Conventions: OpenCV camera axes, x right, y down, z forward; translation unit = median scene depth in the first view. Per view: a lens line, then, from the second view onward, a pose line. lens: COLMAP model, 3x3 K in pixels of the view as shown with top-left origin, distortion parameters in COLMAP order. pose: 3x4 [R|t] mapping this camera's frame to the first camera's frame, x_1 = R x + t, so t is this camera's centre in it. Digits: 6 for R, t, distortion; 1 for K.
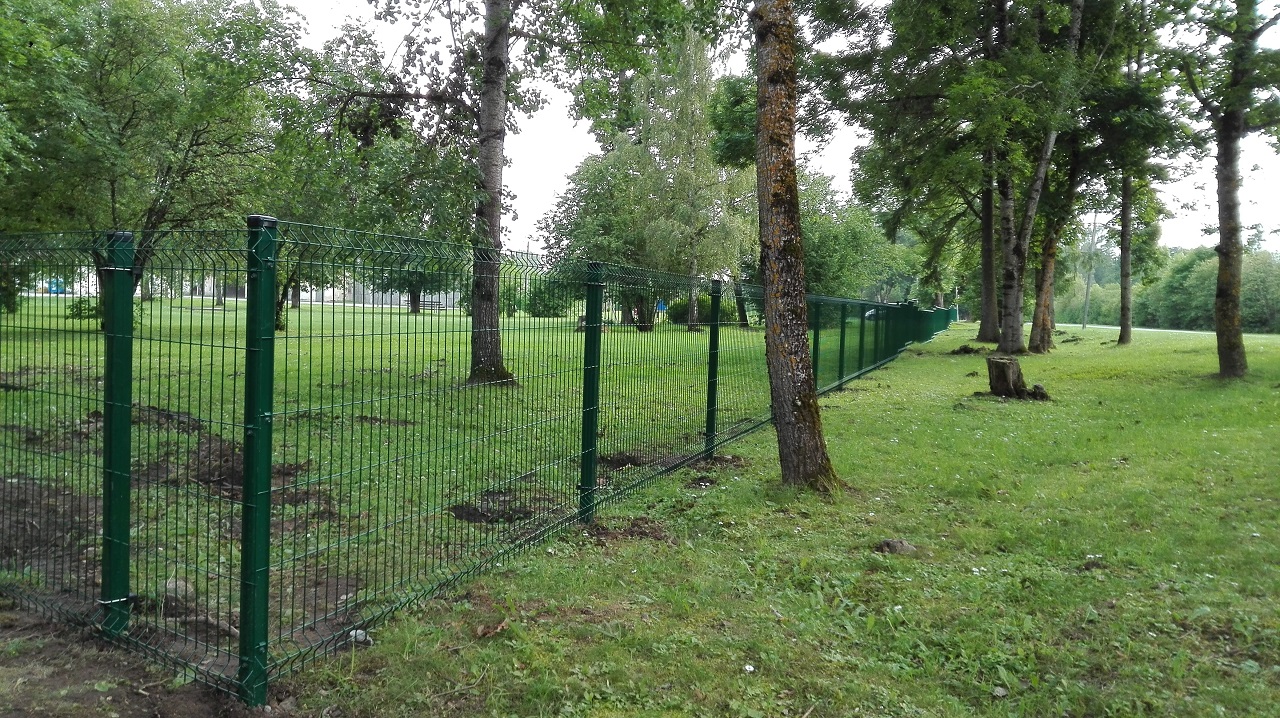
lens RADIAL K [[1042.0, 0, 637.8], [0, 1042.0, 350.2], [0, 0, 1]] dist [0.063639, -0.126561]
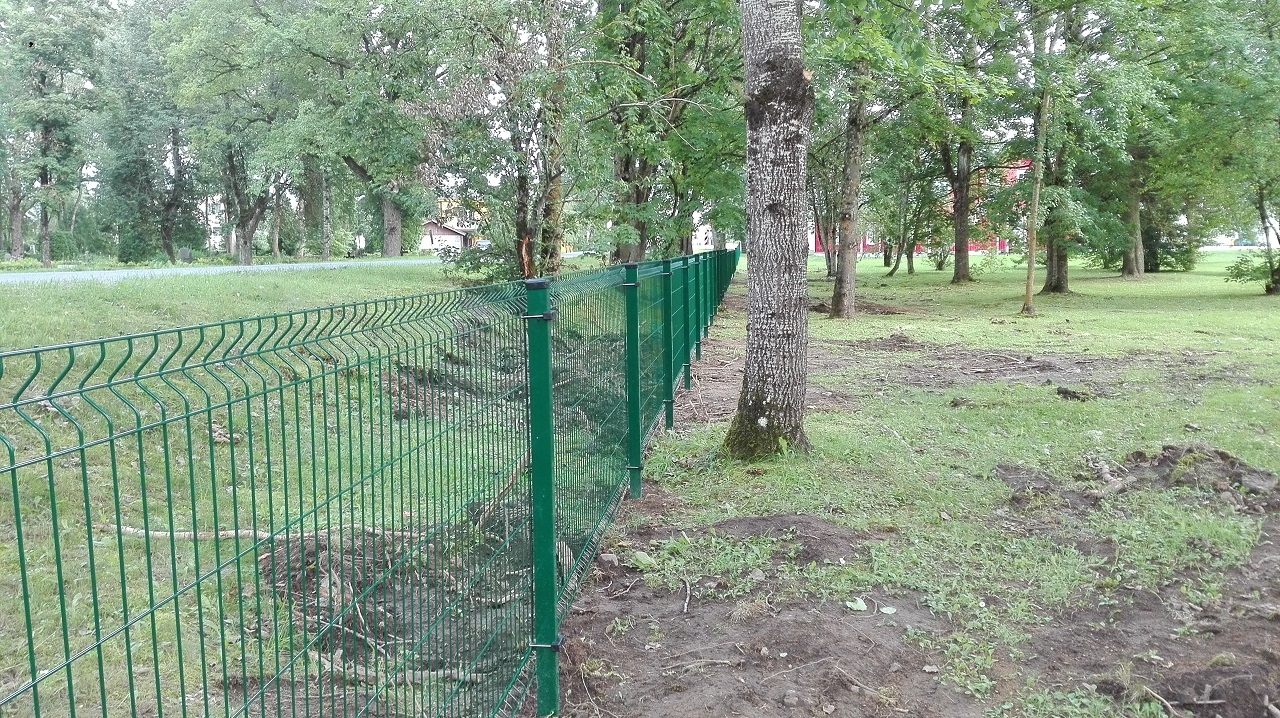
lens RADIAL K [[1036.6, 0, 640.8], [0, 1036.6, 339.8], [0, 0, 1]] dist [0.086435, -0.174697]
pose [[0.508083, 0.035291, -0.860585, -0.032240], [-0.002340, 0.999213, 0.039595, -0.017573], [0.861305, -0.018103, 0.507765, 0.138442]]
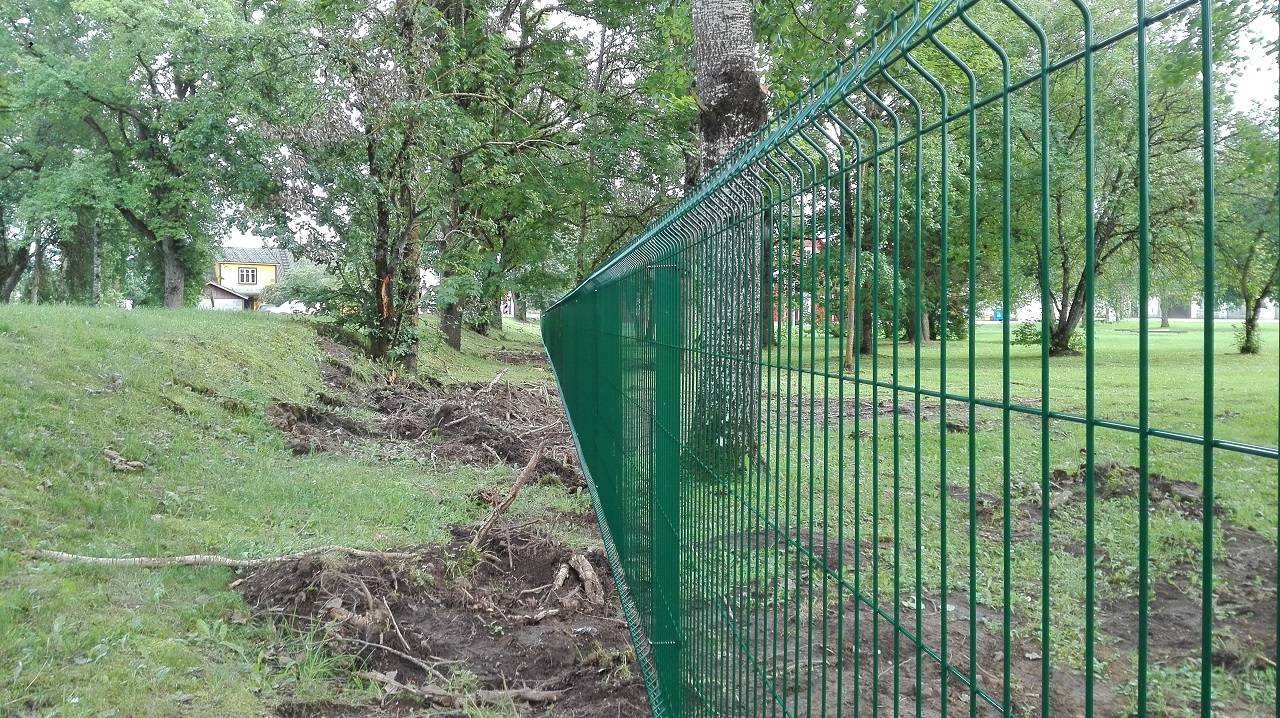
lens RADIAL K [[1042.0, 0, 637.8], [0, 1042.0, 350.2], [0, 0, 1]] dist [0.063639, -0.126561]
pose [[0.668684, -0.013524, -0.743423, -0.065795], [-0.003379, 0.999769, -0.021227, -0.003784], [0.743539, 0.016706, 0.668484, 0.113976]]
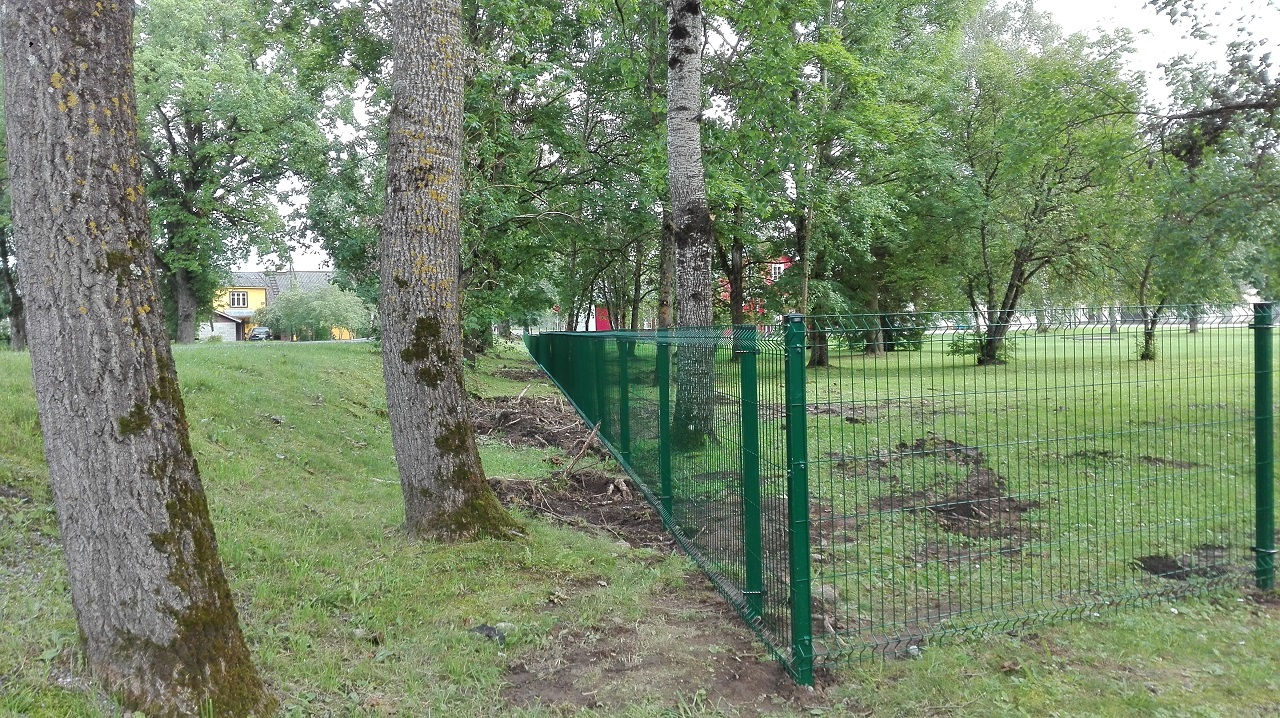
lens RADIAL K [[1042.0, 0, 637.8], [0, 1042.0, 350.2], [0, 0, 1]] dist [0.063639, -0.126561]
pose [[0.684087, -0.035438, -0.728539, 0.053016], [0.016225, 0.999311, -0.033374, -0.004529], [0.729220, 0.011010, 0.684191, -0.006302]]
